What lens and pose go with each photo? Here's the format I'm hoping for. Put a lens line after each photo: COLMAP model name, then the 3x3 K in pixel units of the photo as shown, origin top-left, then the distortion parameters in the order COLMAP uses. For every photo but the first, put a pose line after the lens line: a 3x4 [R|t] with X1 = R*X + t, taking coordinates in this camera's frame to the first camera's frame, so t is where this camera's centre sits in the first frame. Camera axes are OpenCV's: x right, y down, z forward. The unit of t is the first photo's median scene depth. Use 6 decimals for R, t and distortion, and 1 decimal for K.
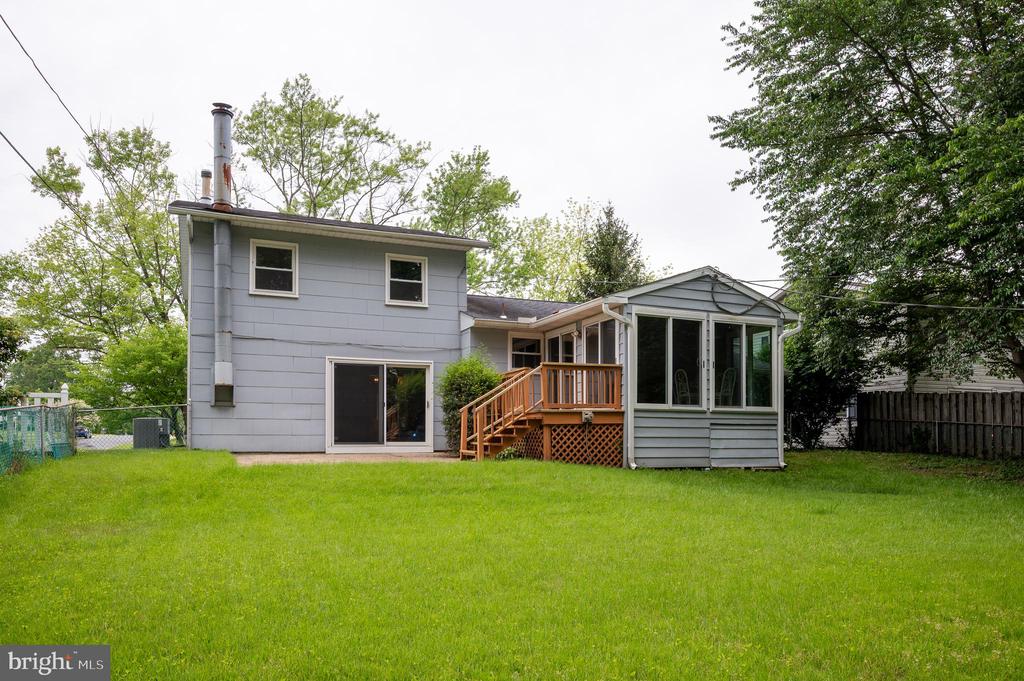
lens RADIAL K [[658.6, 0, 512.0], [0, 658.6, 340.5], [0, 0, 1]] dist [-0.002870, 0.001240]
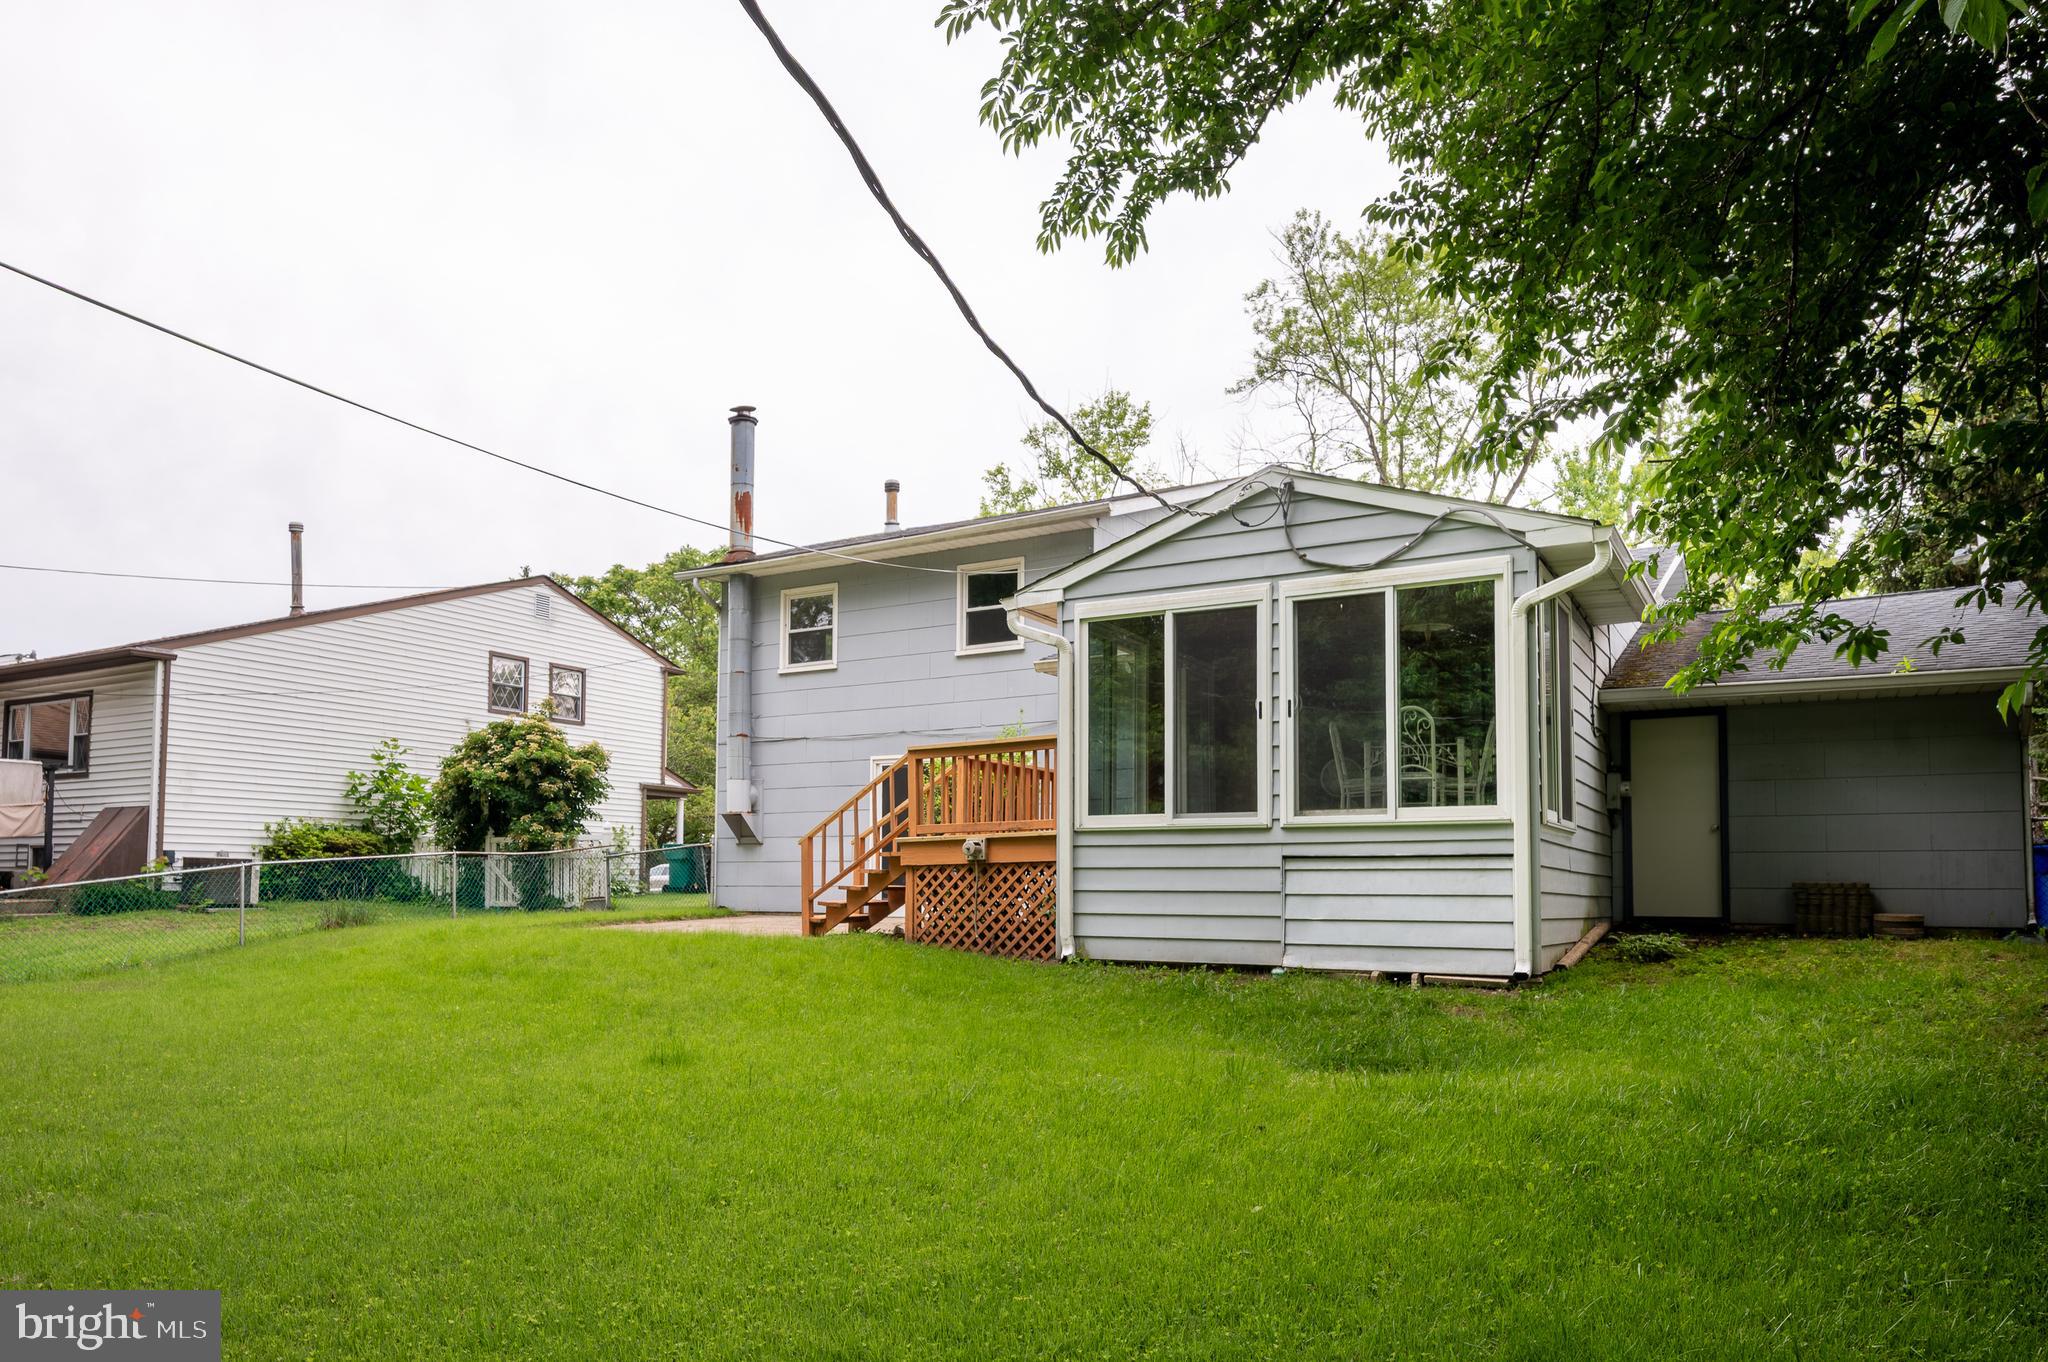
lens RADIAL K [[1292.5, 0, 1028.0], [0, 1292.5, 670.4], [0, 0, 1]] dist [-0.000932, -0.000314]
pose [[0.624944, -0.128721, -0.769984, 0.785908], [0.114366, 0.990767, -0.072807, 0.051209], [0.772247, -0.042560, 0.633895, 0.371223]]
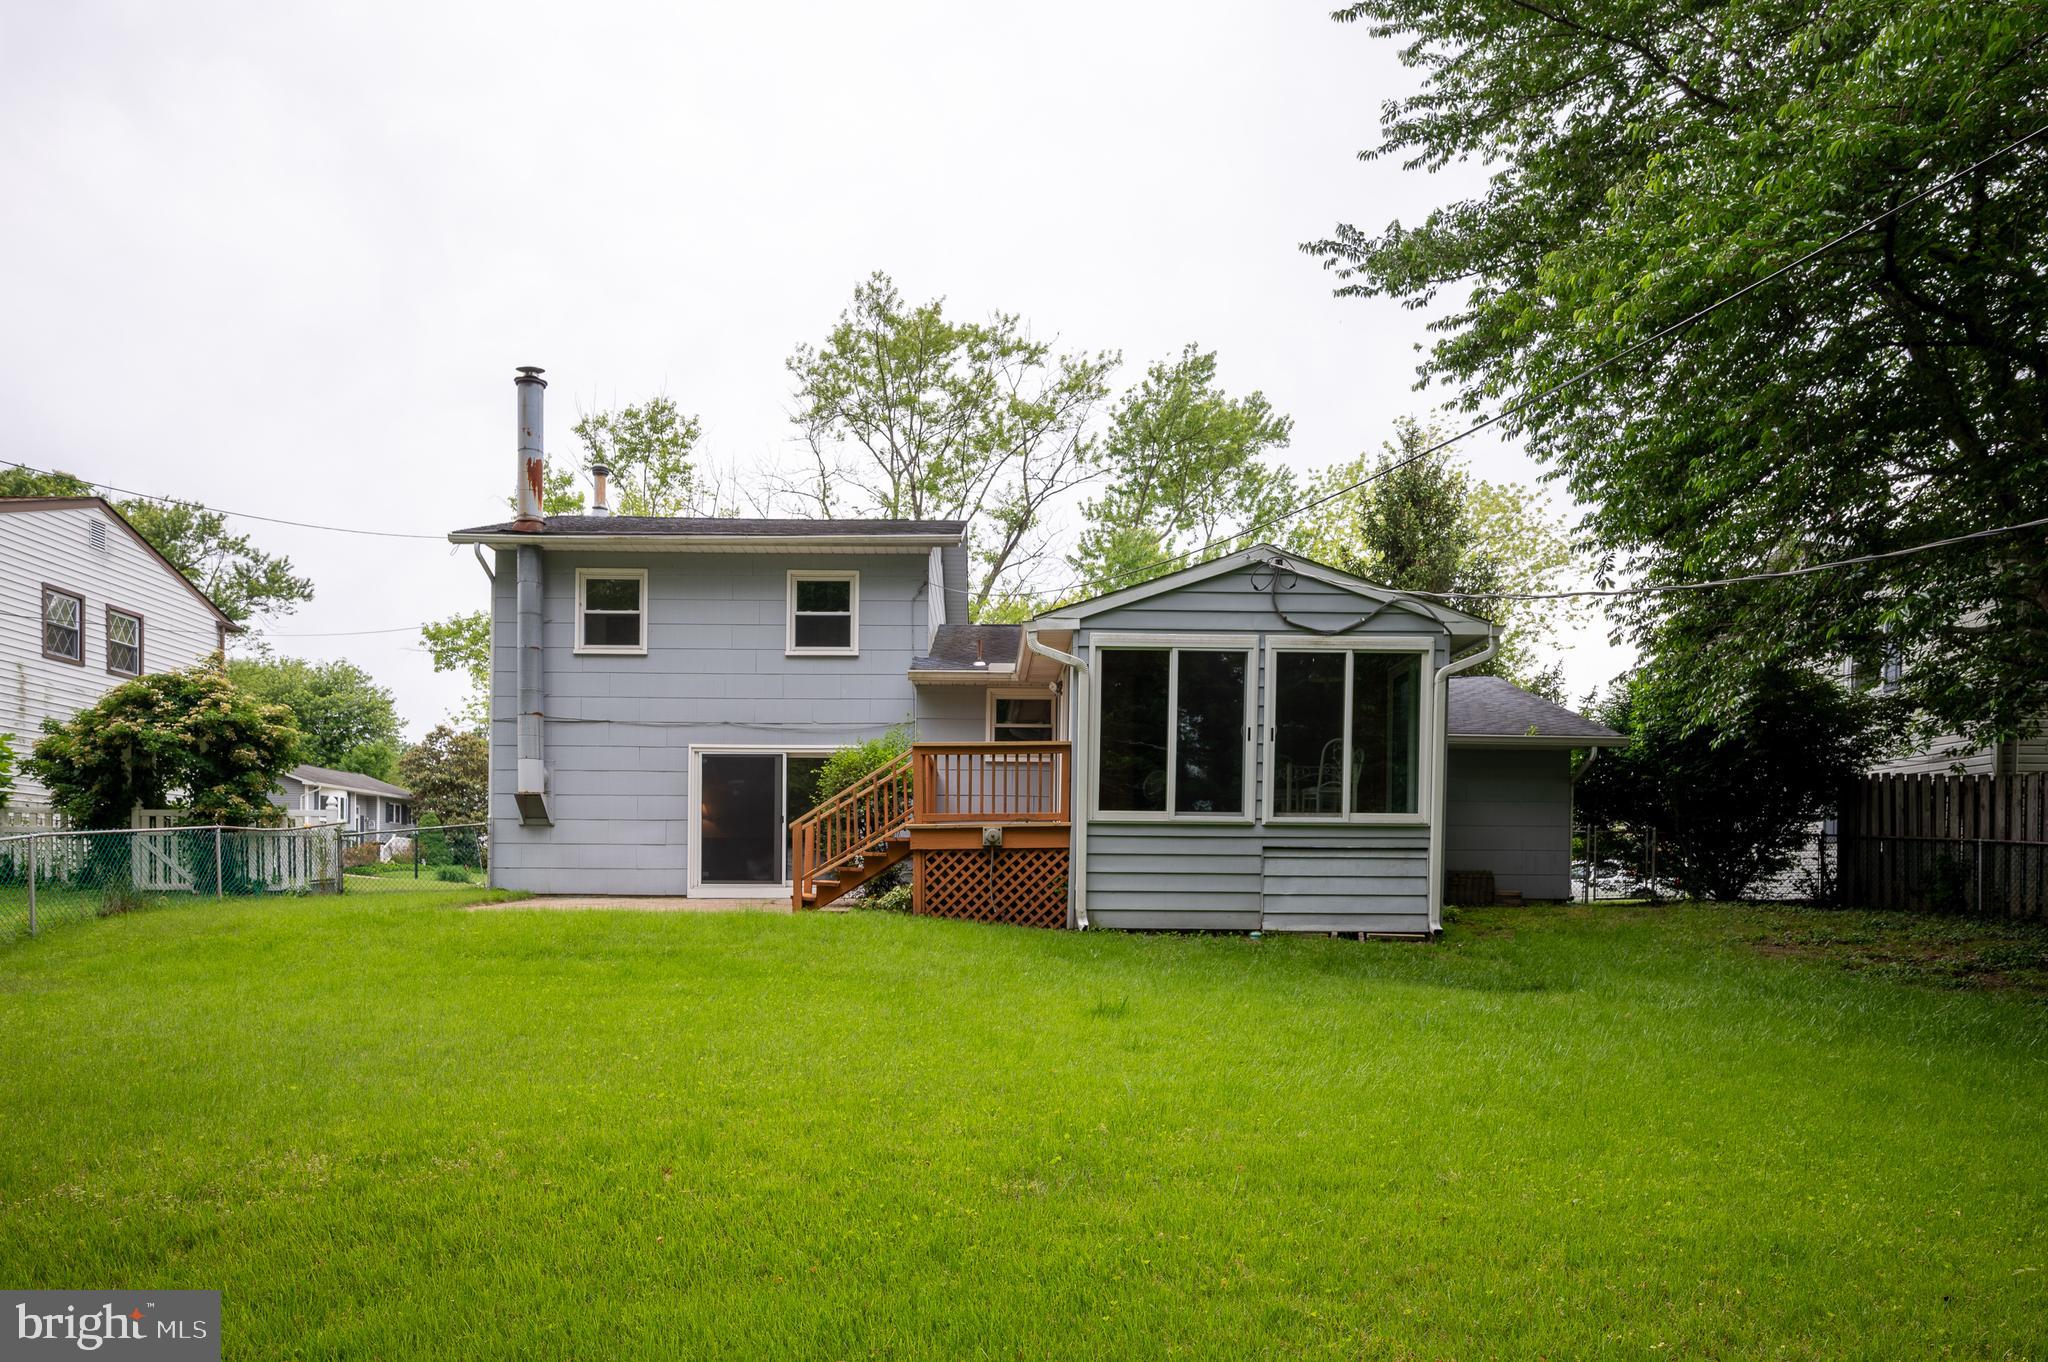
lens RADIAL K [[1180.8, 0, 1016.0], [0, 1180.8, 746.8], [0, 0, 1]] dist [-0.003307, -0.000691]
pose [[0.934020, -0.035597, -0.355443, 0.433589], [0.048518, 0.998444, 0.027501, 0.010896], [0.353911, -0.042932, 0.934293, 0.056941]]
